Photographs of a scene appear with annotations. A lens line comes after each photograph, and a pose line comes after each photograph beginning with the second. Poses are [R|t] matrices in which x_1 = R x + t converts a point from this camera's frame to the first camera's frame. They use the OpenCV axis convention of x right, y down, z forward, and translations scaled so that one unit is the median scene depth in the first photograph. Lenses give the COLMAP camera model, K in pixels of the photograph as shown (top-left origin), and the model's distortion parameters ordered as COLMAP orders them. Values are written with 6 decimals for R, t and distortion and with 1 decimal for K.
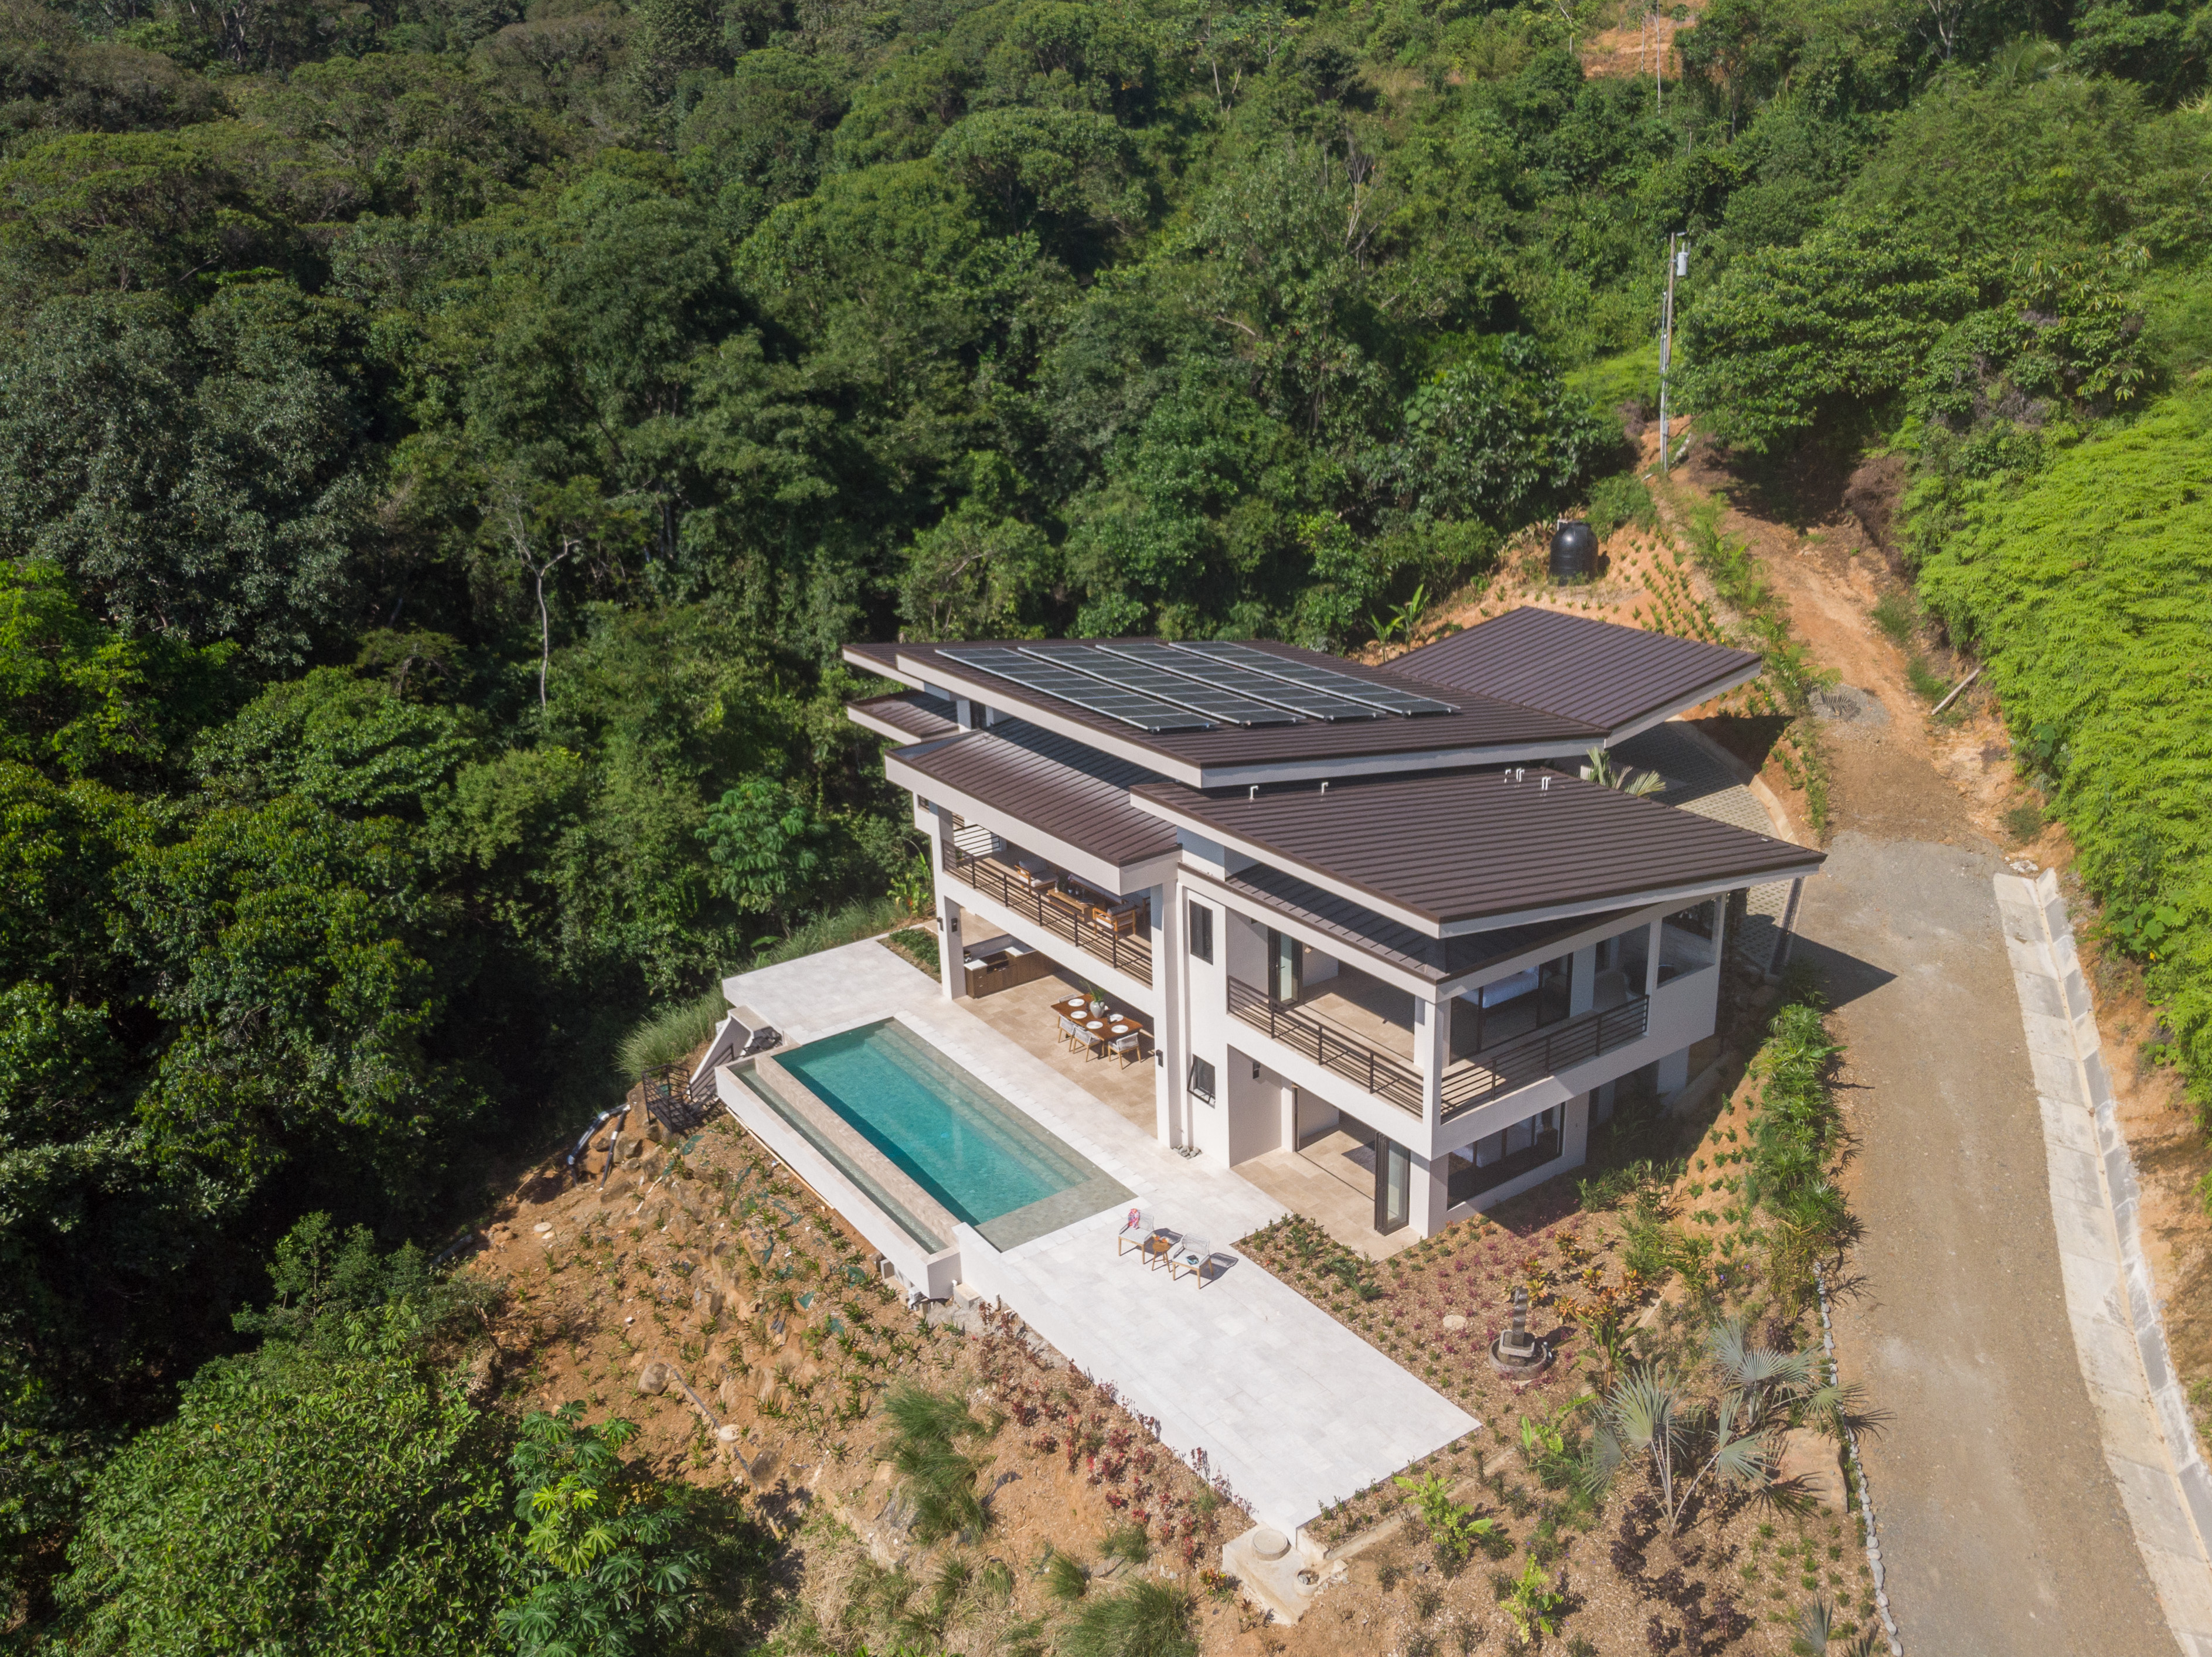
lens RADIAL K [[1756.8, 0, 1095.1], [0, 1756.8, 830.7], [0, 0, 1]] dist [0.006089, 0.001165]
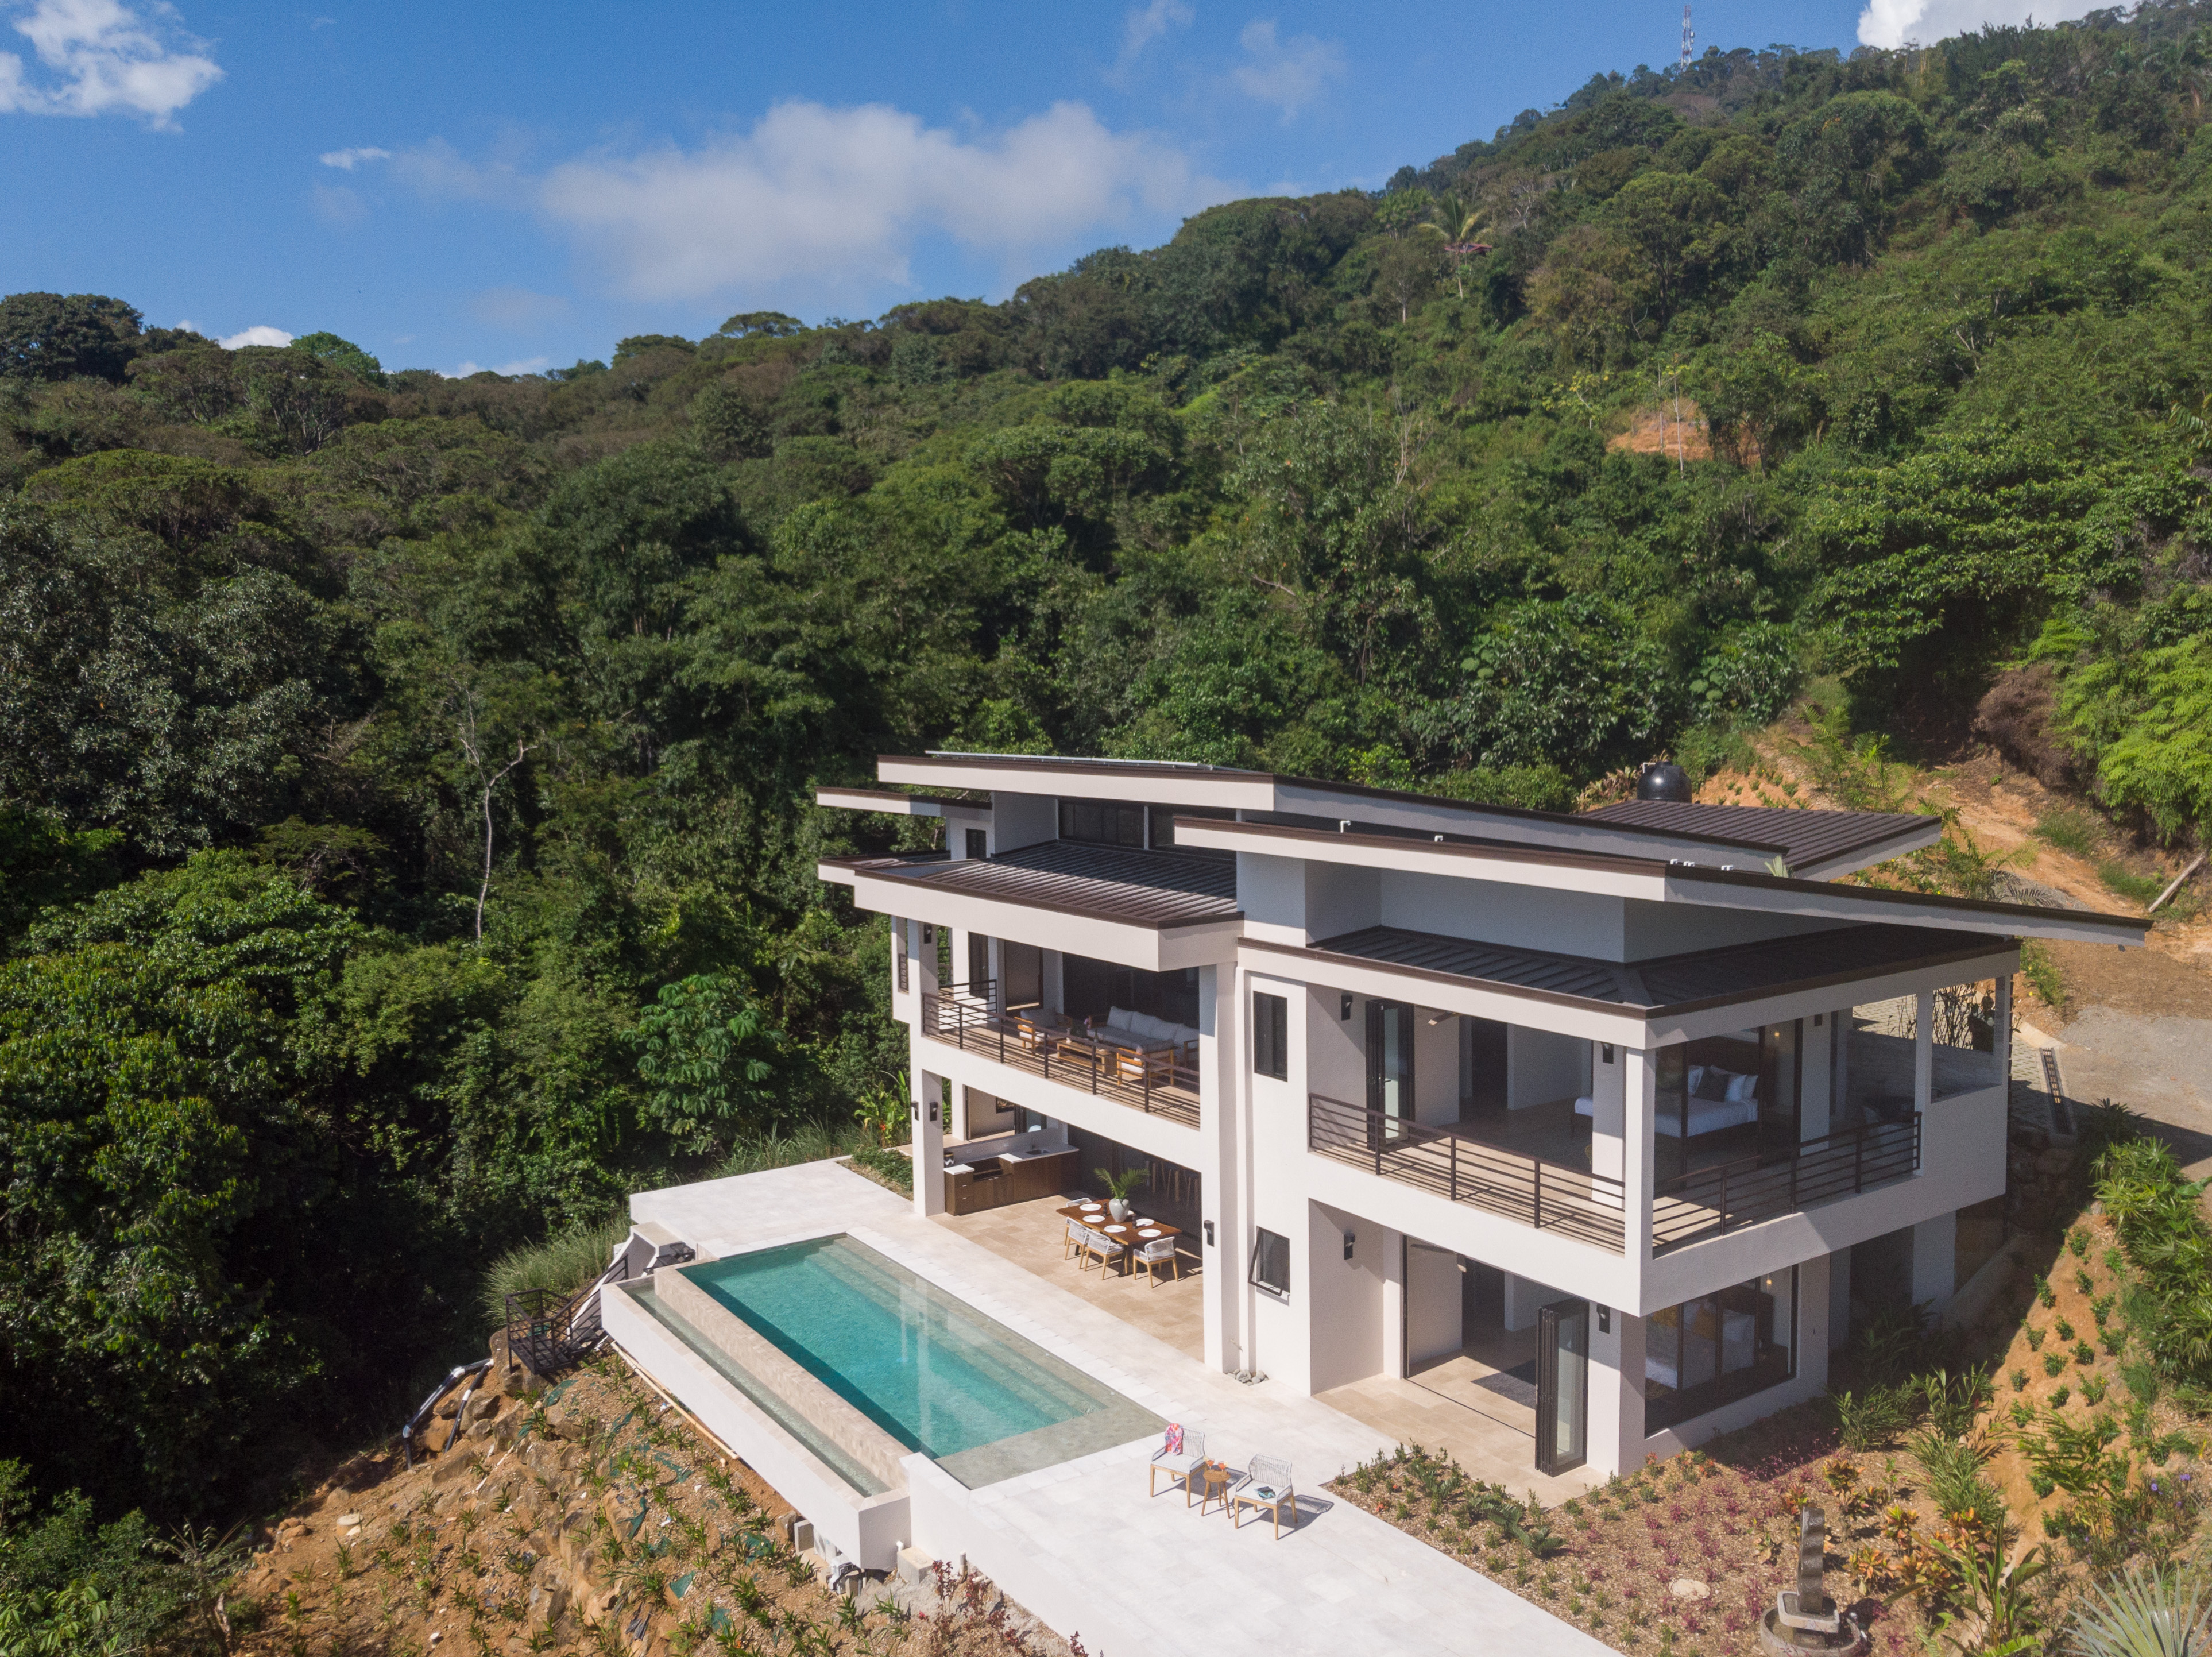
lens RADIAL K [[1725.4, 0, 1093.4], [0, 1725.4, 849.0], [0, 0, 1]] dist [-0.009830, 0.008064]
pose [[0.999690, 0.022191, -0.011265, -0.004503], [-0.024318, 0.967246, -0.252675, 0.134174], [0.005289, 0.252871, 0.967486, 0.247920]]
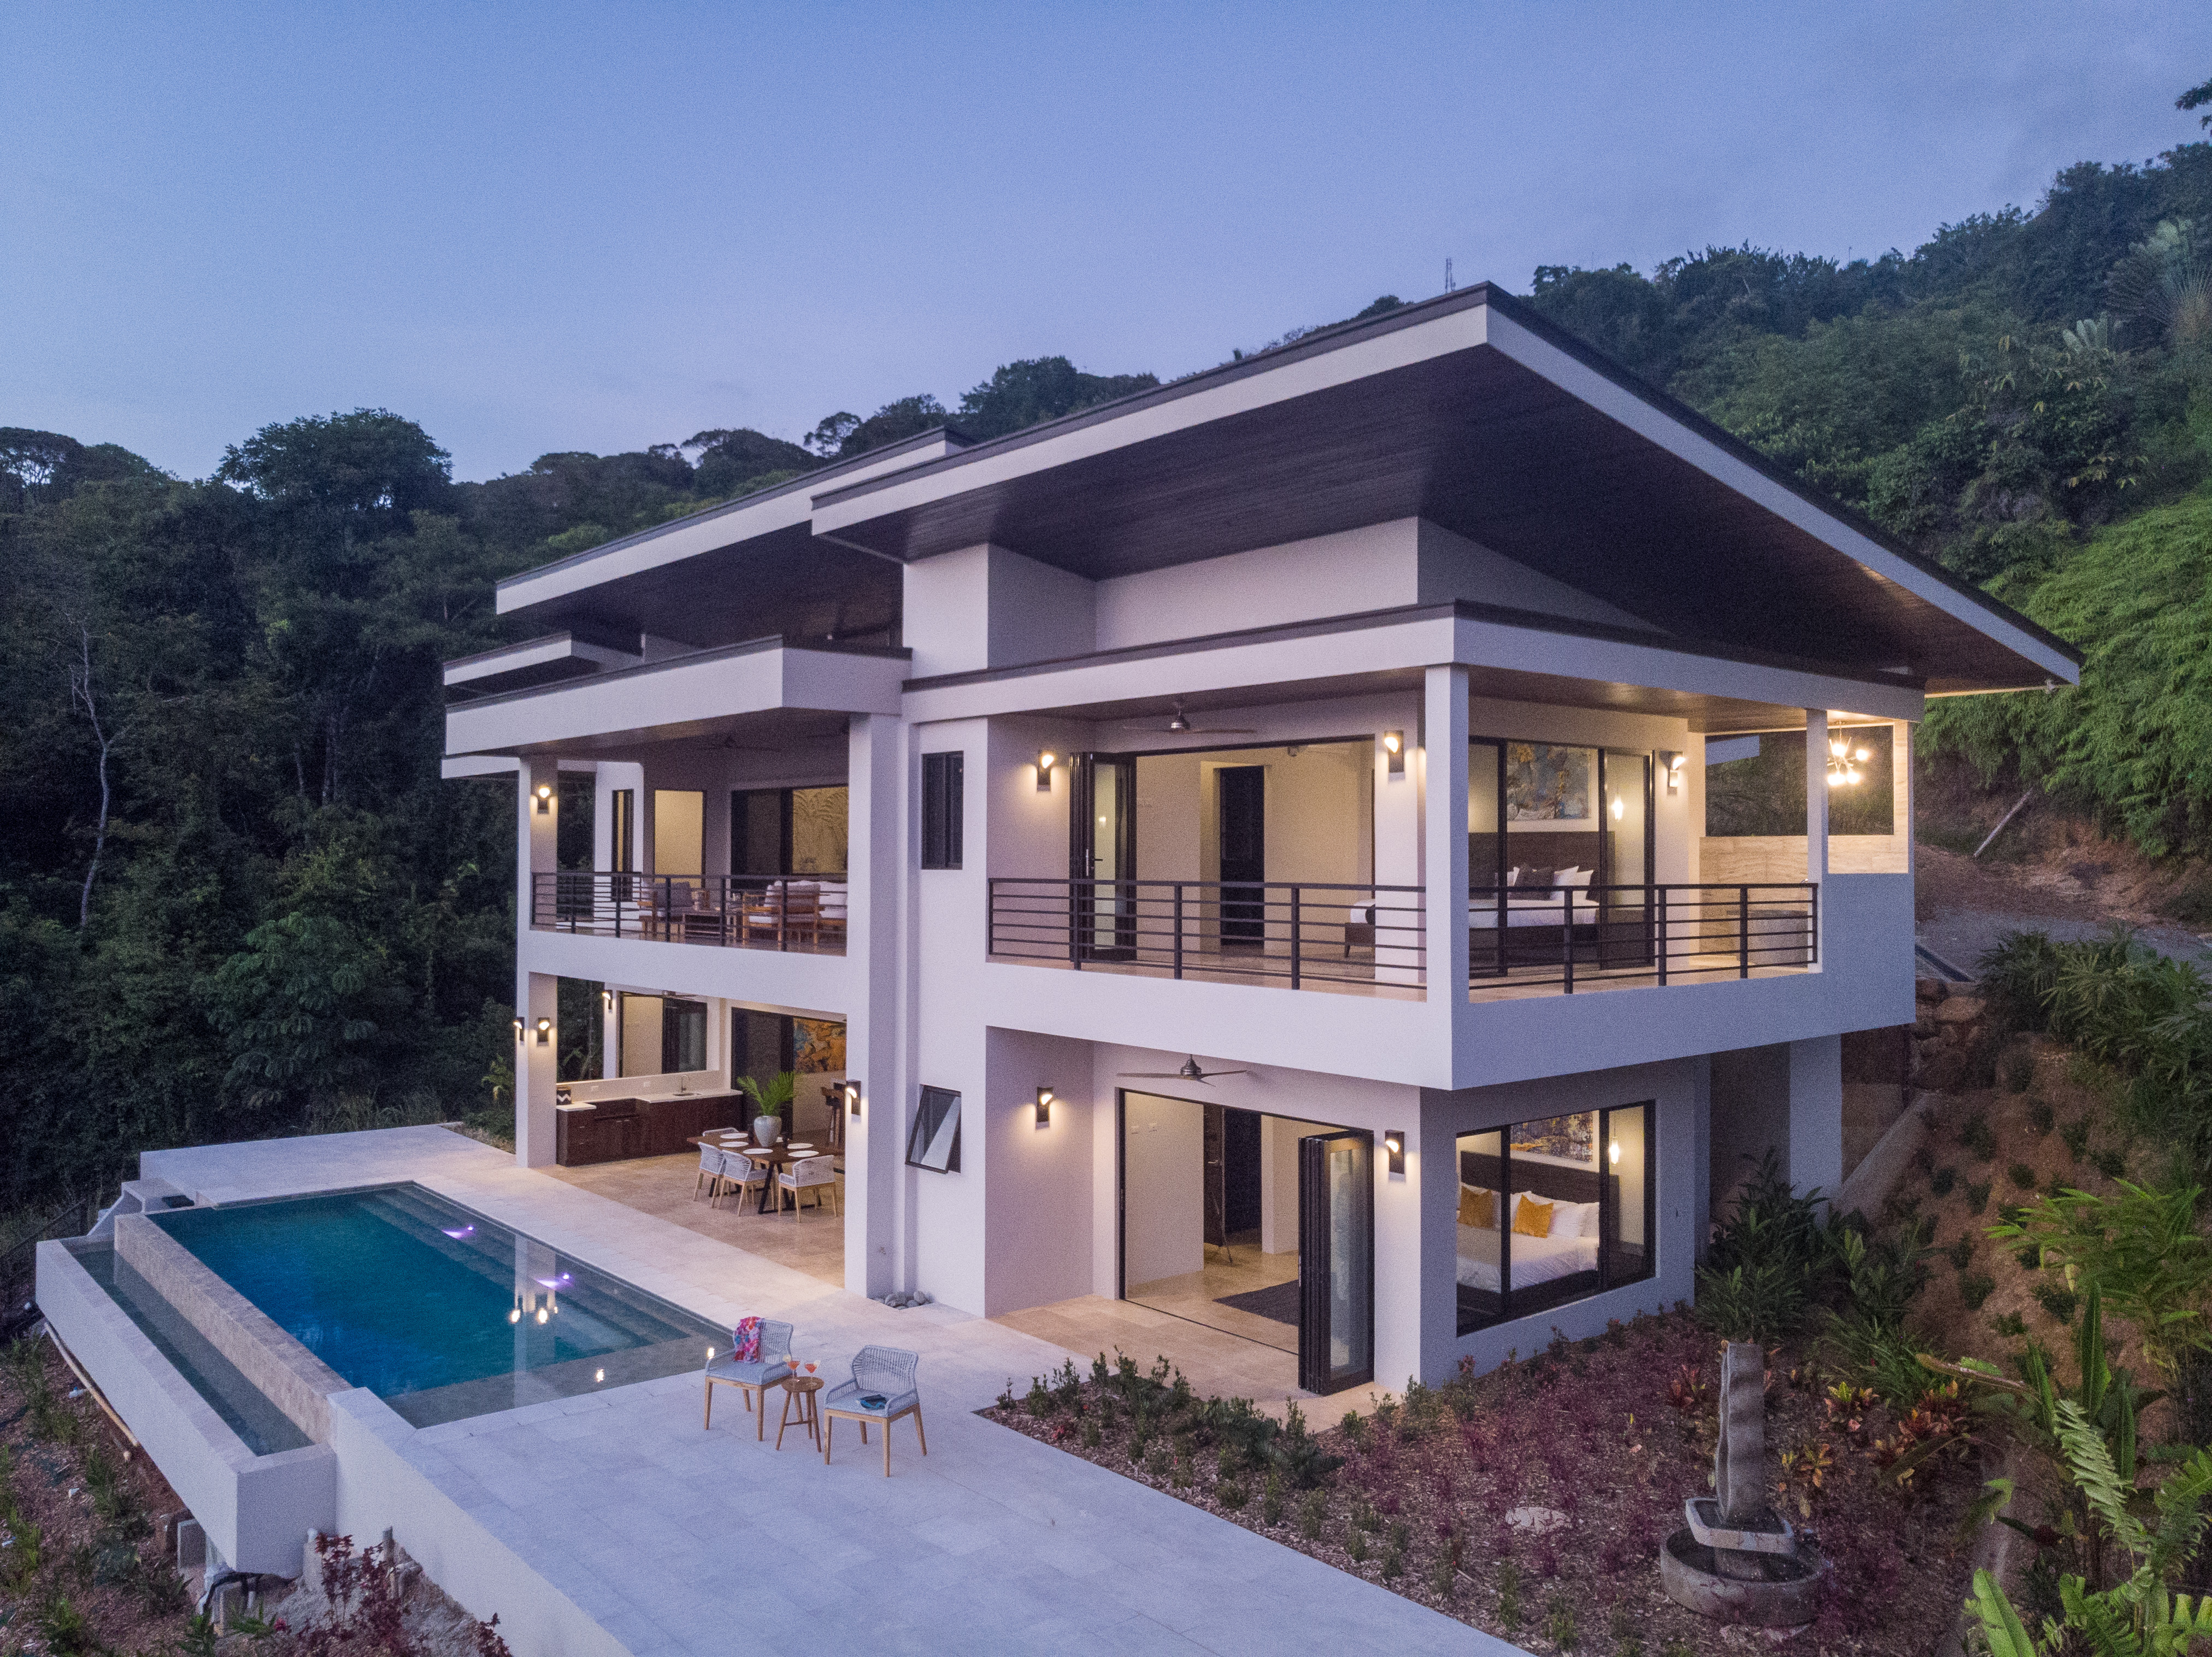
lens RADIAL K [[1643.3, 0, 1092.9], [0, 1643.3, 829.7], [0, 0, 1]] dist [-0.004604, 0.012082]
pose [[0.994231, 0.043300, 0.098134, 0.047555], [-0.004768, 0.931834, -0.362852, 0.195851], [-0.107156, 0.360291, 0.926665, 0.452501]]
